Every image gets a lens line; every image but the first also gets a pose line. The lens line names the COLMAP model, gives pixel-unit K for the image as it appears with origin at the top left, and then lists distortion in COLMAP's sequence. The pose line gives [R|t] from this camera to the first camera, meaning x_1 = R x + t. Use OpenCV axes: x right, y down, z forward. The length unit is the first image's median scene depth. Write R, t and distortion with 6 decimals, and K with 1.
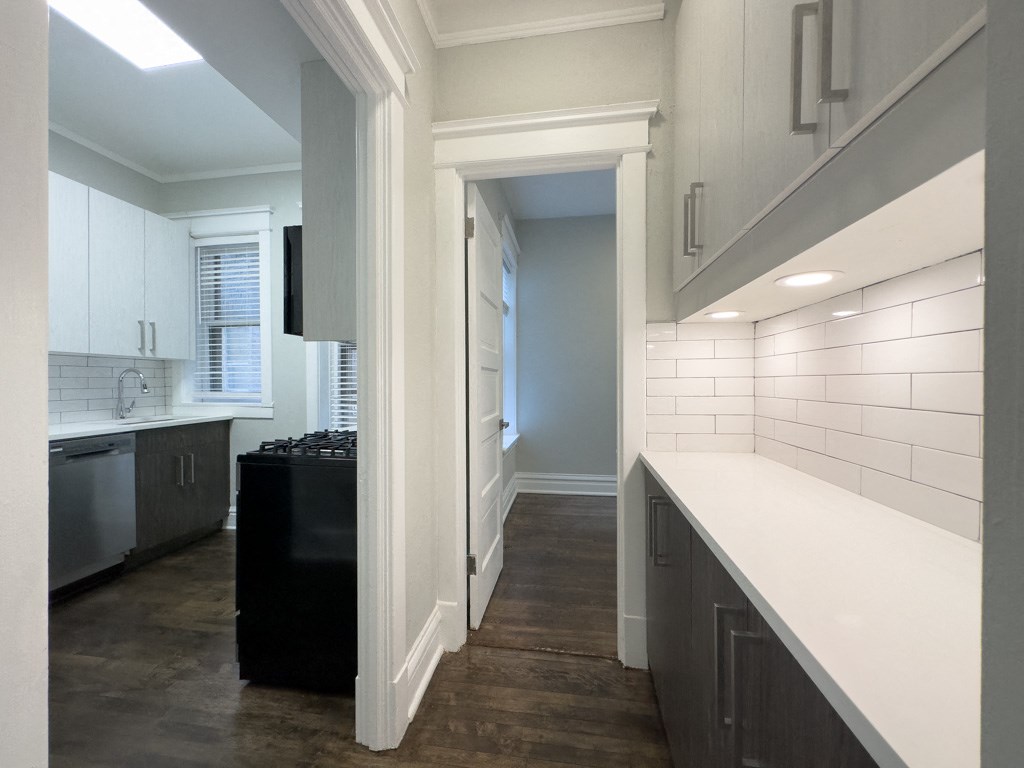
lens RADIAL K [[409.6, 0, 515.9], [0, 409.6, 381.0], [0, 0, 1]] dist [0.000132, -0.001059]
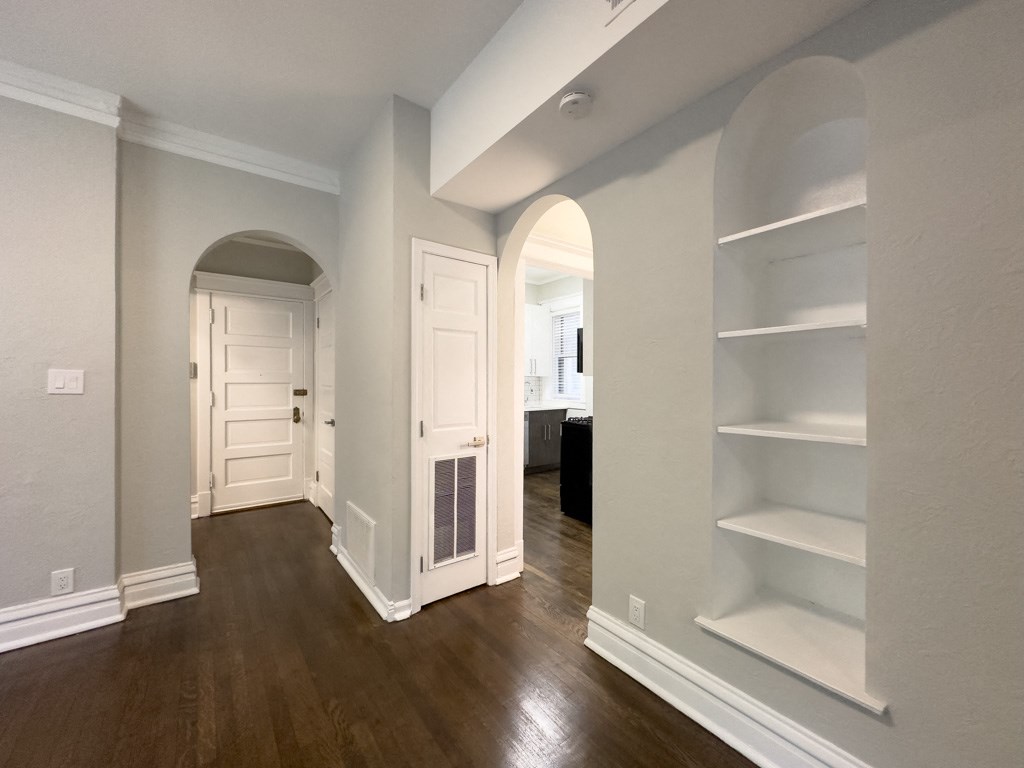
lens RADIAL K [[409.6, 0, 513.7], [0, 409.6, 384.2], [0, 0, 1]] dist [0.000132, -0.001059]
pose [[0.715358, 0.012552, -0.698645, 0.433403], [-0.008556, 0.999921, 0.009205, -0.033942], [0.698706, -0.000607, 0.715409, -0.500263]]
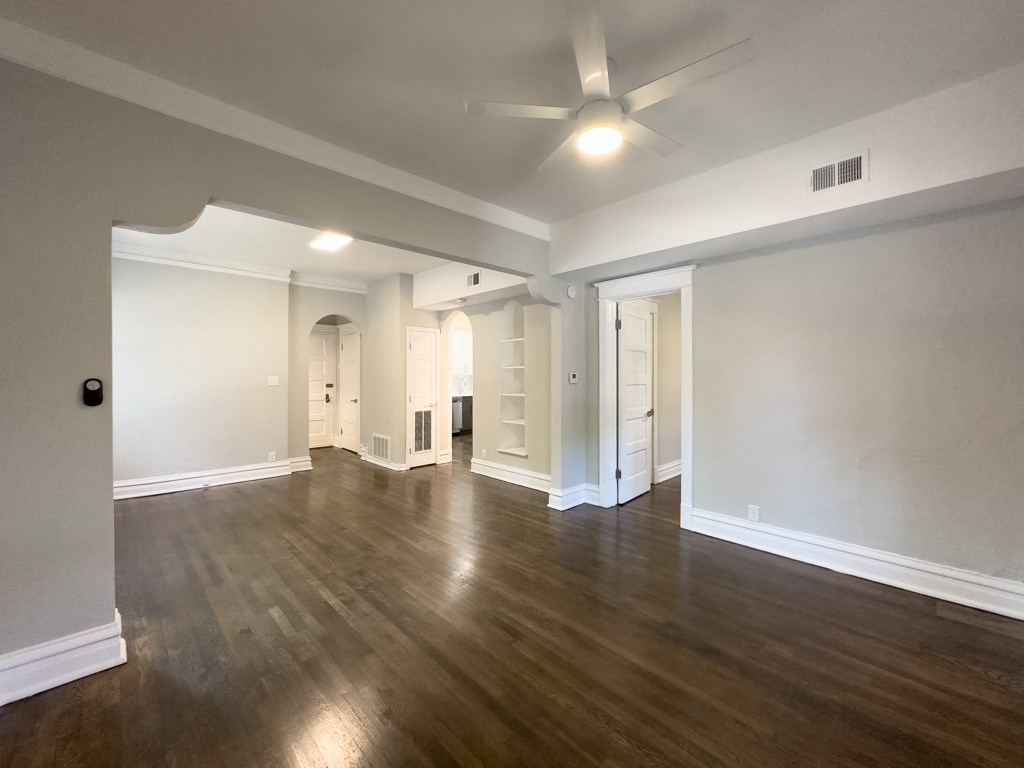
lens RADIAL K [[409.6, 0, 514.6], [0, 409.6, 381.0], [0, 0, 1]] dist [0.000132, -0.001059]
pose [[0.790970, 0.015535, -0.611658, 2.194176], [-0.008189, 0.999857, 0.014804, -0.084221], [0.611801, -0.006701, 0.790984, -2.033347]]
